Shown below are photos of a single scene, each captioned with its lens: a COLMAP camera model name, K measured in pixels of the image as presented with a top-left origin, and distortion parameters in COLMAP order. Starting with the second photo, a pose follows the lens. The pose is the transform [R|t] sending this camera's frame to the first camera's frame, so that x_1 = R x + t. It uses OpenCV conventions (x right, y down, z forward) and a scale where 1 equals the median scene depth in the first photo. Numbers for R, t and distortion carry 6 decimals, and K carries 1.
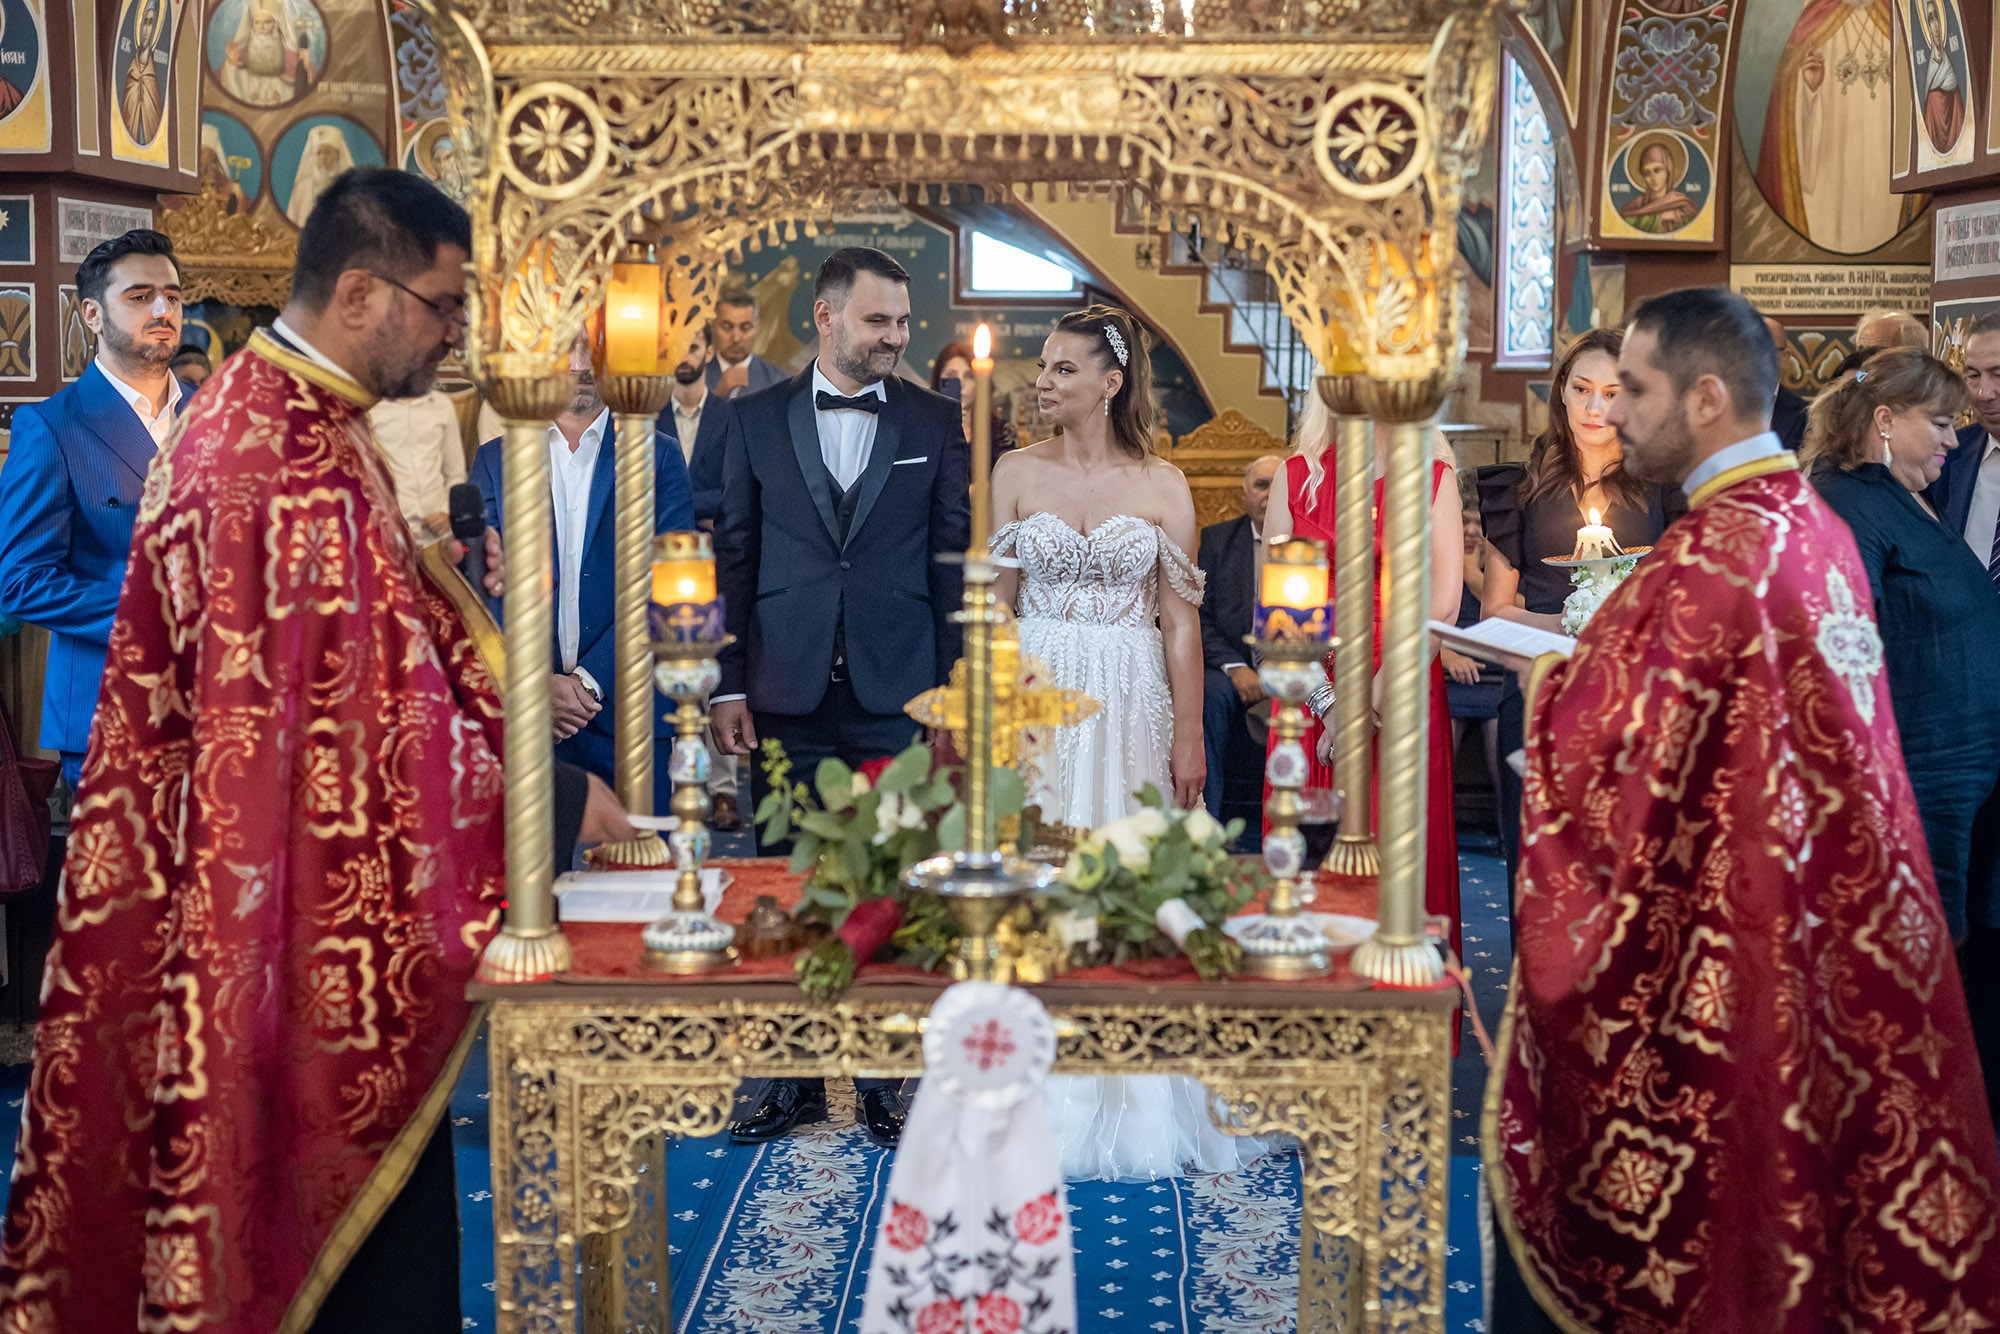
lens RADIAL K [[2904.6, 0, 1000.0], [0, 2904.6, 667.0], [0, 0, 1]] dist [-0.010436, -0.061354]
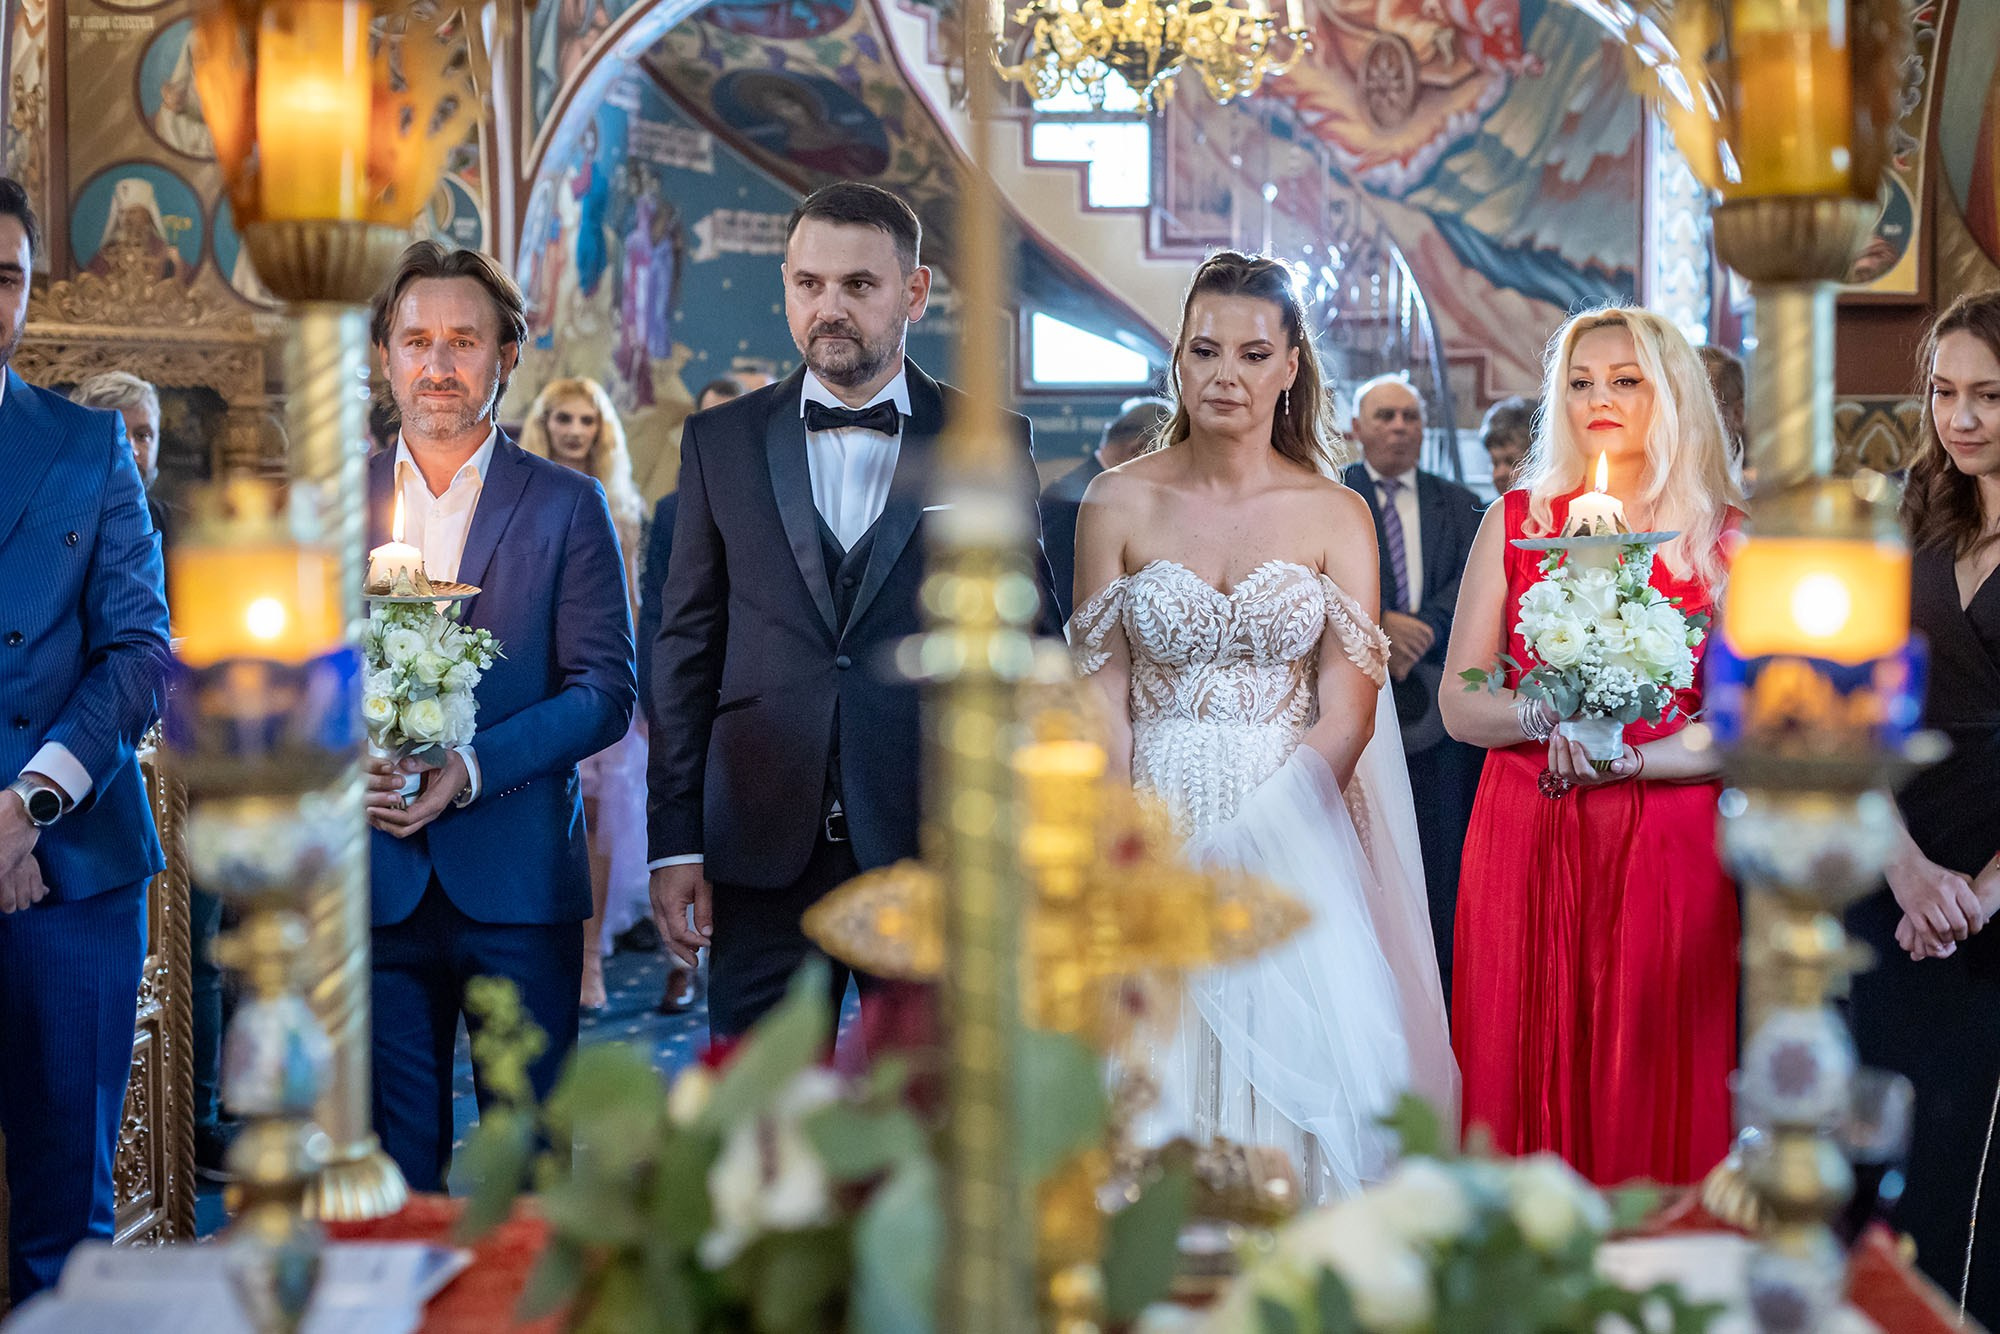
lens RADIAL K [[2853.7, 0, 1000.0], [0, 2853.7, 667.0], [0, 0, 1]] dist [-0.054024, -0.072154]
pose [[0.999686, -0.006272, -0.024257, 0.000882], [0.005075, 0.998782, -0.049072, -0.000475], [0.024535, 0.048933, 0.998501, 0.233814]]
